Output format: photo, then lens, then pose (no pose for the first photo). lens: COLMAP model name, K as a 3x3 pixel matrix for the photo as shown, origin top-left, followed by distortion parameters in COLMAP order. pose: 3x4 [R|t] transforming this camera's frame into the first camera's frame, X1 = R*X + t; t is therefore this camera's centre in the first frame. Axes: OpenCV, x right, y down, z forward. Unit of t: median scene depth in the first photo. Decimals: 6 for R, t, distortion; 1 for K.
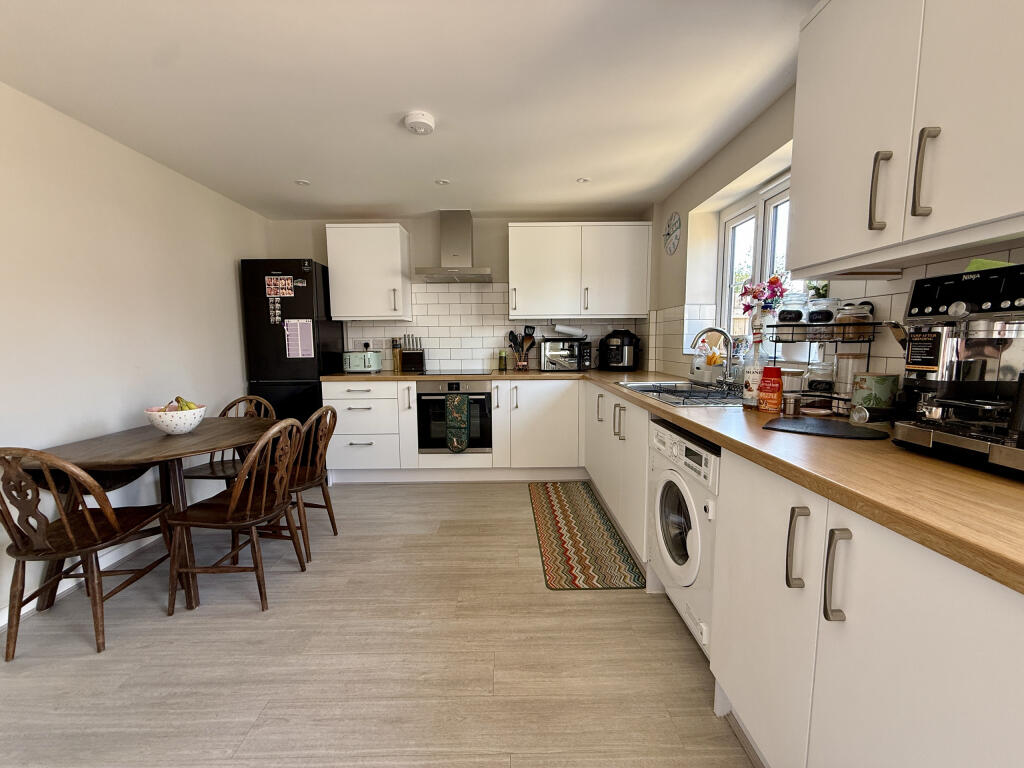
lens RADIAL K [[408.9, 0, 509.5], [0, 408.9, 385.1], [0, 0, 1]] dist [0.005485, 0.000667]
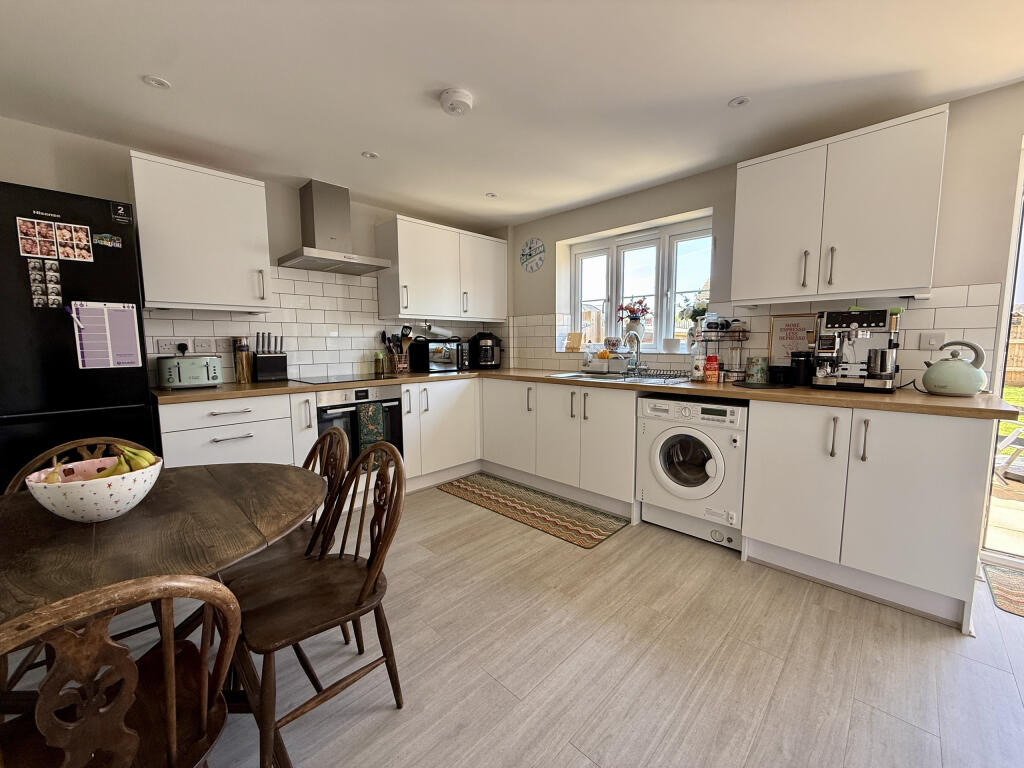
lens RADIAL K [[408.9, 0, 508.8], [0, 408.9, 384.4], [0, 0, 1]] dist [0.005485, 0.000667]
pose [[0.705940, -0.069957, 0.704808, -0.532215], [0.077608, 0.996758, 0.021201, -0.012544], [-0.704007, 0.039732, 0.709081, 0.186002]]
